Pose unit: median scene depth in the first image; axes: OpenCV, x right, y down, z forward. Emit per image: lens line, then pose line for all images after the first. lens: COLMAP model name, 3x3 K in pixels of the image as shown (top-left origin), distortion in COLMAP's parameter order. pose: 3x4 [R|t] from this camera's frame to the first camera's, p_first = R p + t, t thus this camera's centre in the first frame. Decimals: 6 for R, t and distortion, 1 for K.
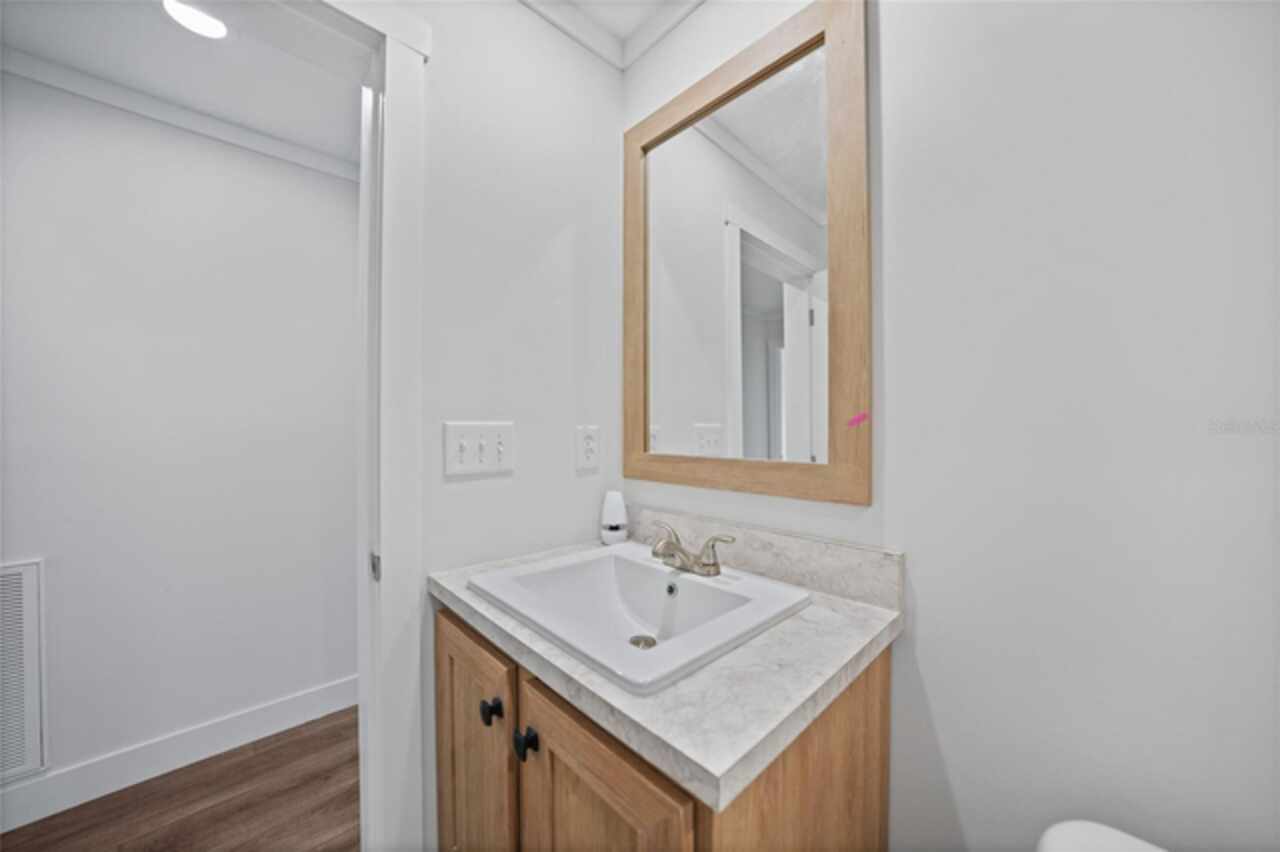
lens RADIAL K [[455.6, 0, 640.0], [0, 455.6, 426.0], [0, 0, 1]] dist [-0.011768, 0.000142]
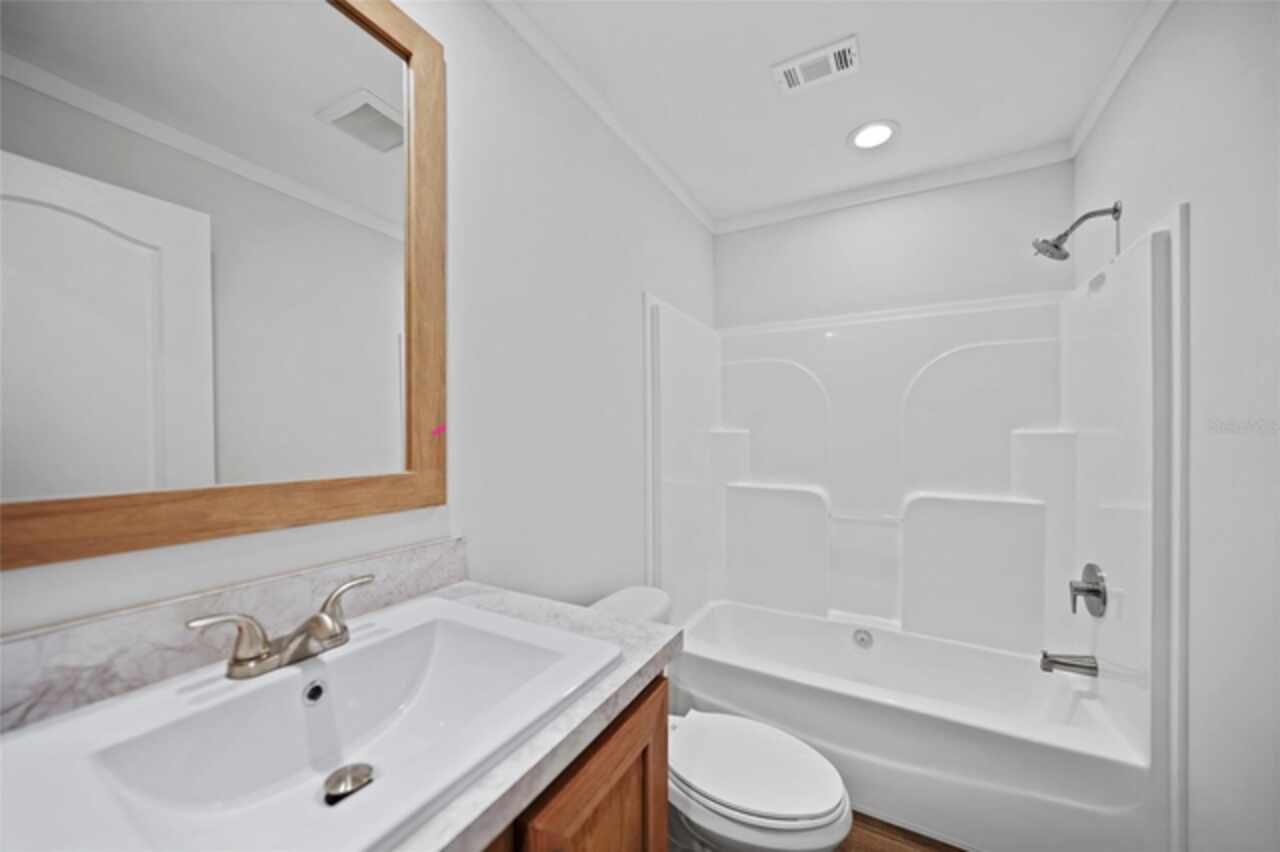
lens RADIAL K [[472.9, 0, 646.2], [0, 472.9, 428.9], [0, 0, 1]] dist [-0.000400, -0.000005]
pose [[-0.327104, 0.007219, 0.944961, -0.784535], [-0.024152, 0.999580, -0.015997, -0.011050], [-0.944680, -0.028055, -0.326793, 0.868189]]
